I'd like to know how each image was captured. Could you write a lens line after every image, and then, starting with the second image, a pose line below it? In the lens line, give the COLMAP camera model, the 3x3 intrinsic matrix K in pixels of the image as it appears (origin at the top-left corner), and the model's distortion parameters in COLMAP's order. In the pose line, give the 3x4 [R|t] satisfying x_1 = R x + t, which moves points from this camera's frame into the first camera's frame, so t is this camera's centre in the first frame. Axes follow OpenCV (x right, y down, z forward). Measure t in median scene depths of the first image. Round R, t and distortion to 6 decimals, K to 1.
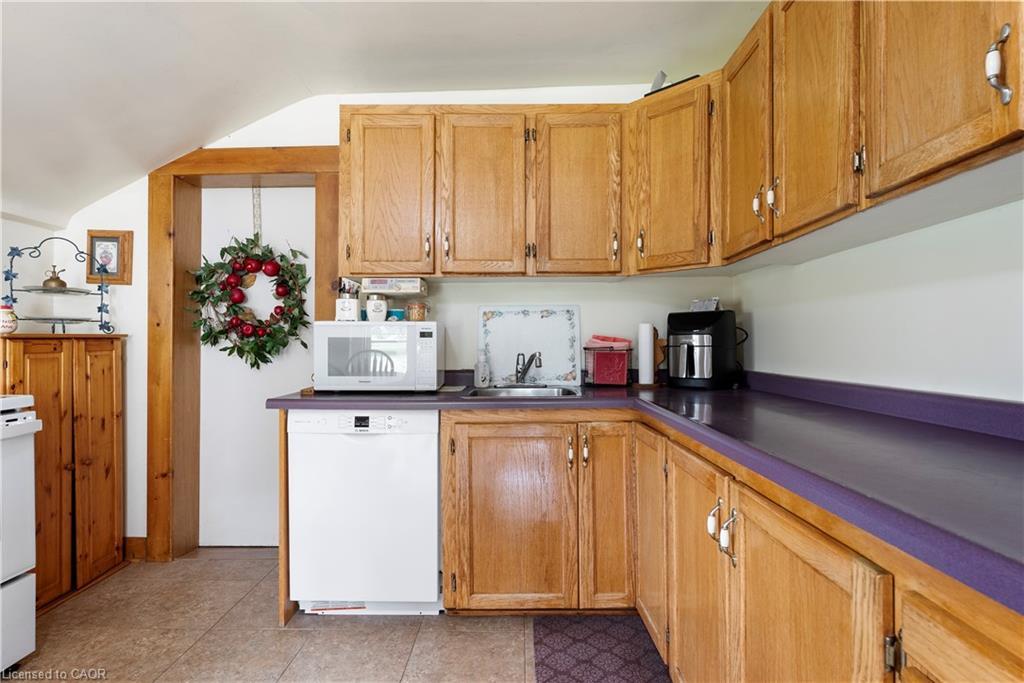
lens RADIAL K [[554.9, 0, 513.5], [0, 554.9, 345.5], [0, 0, 1]] dist [-0.001158, 0.000290]
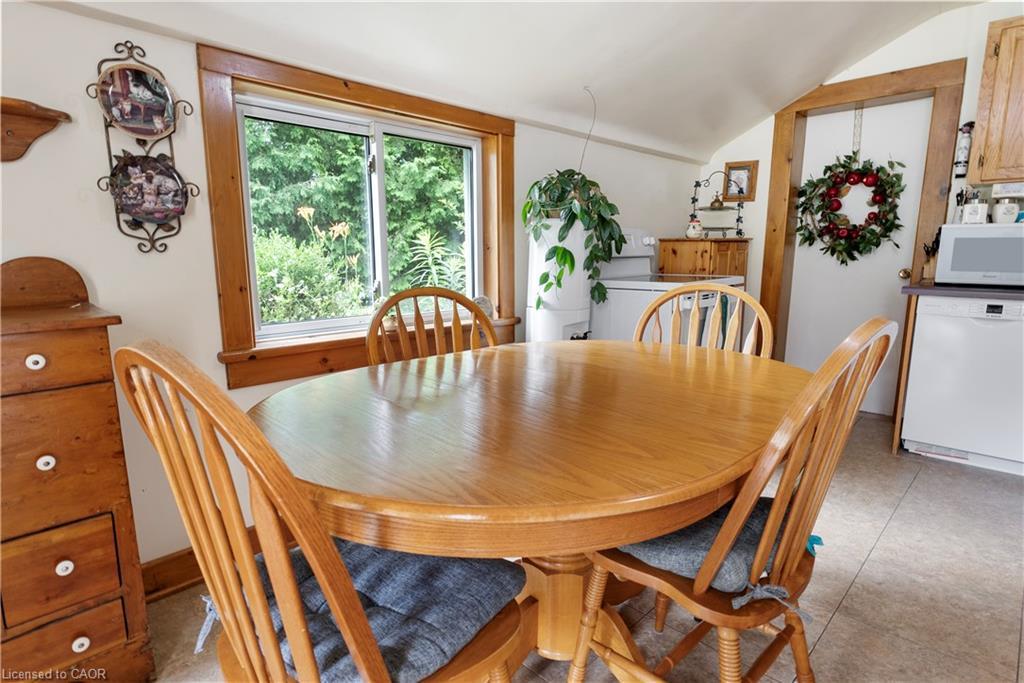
lens RADIAL K [[554.9, 0, 513.5], [0, 554.9, 345.5], [0, 0, 1]] dist [-0.001158, 0.000290]
pose [[0.732173, 0.116535, -0.671075, -0.165381], [0.001263, 0.985021, 0.172430, 0.004776], [0.681117, -0.127096, 0.721059, -0.440834]]
